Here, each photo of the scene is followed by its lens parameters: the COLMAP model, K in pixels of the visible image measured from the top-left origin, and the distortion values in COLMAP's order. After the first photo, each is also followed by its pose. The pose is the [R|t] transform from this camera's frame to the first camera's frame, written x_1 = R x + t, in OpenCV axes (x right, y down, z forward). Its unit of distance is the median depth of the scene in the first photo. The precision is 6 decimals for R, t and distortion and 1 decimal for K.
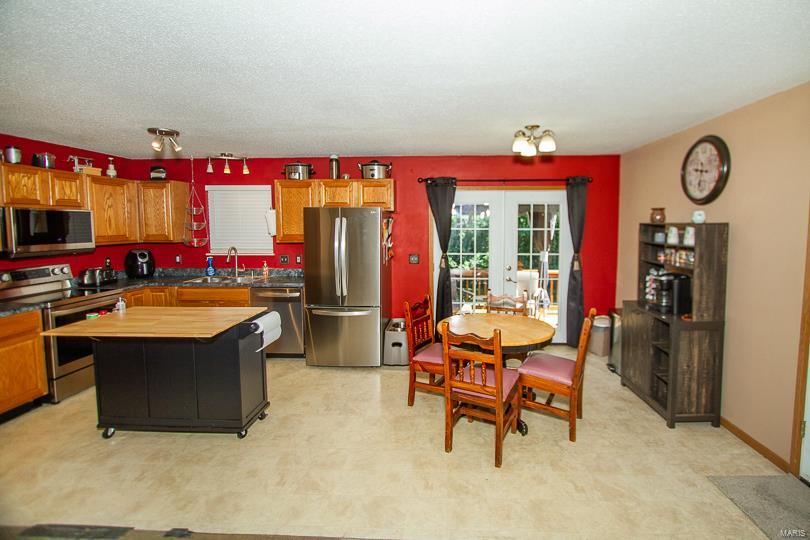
lens RADIAL K [[374.0, 0, 434.9], [0, 374.0, 249.5], [0, 0, 1]] dist [-0.019140, 0.005099]
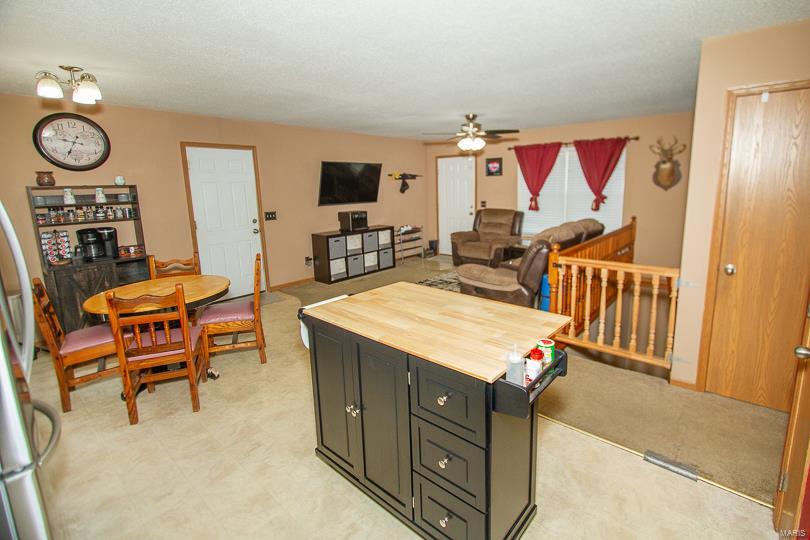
lens RADIAL K [[374.0, 0, 438.9], [0, 374.0, 246.7], [0, 0, 1]] dist [-0.019140, 0.005099]
pose [[-0.797259, -0.084326, 0.597719, -0.671539], [0.063579, 0.972956, 0.222068, -0.050284], [-0.600280, 0.215048, -0.770336, 0.887004]]
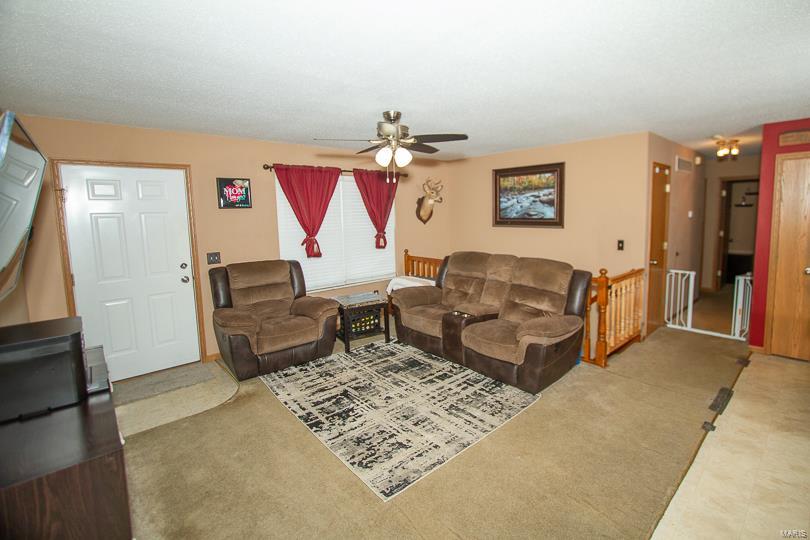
lens RADIAL K [[374.0, 0, 435.4], [0, 374.0, 248.9], [0, 0, 1]] dist [-0.019140, 0.005099]
pose [[-0.705465, 0.085998, -0.703508, 0.405371], [-0.031129, 0.987894, 0.151978, -0.033032], [0.708060, 0.129115, -0.694248, 0.483271]]
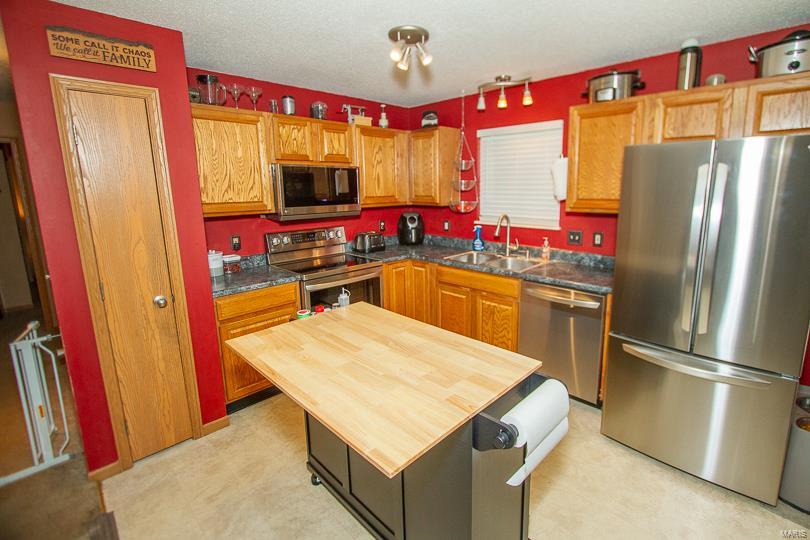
lens RADIAL K [[374.0, 0, 437.1], [0, 374.0, 249.5], [0, 0, 1]] dist [-0.019140, 0.005099]
pose [[0.754152, 0.105366, -0.648192, -0.176833], [-0.037406, 0.992334, 0.117787, -0.020476], [0.655634, -0.064583, 0.752312, 0.387837]]
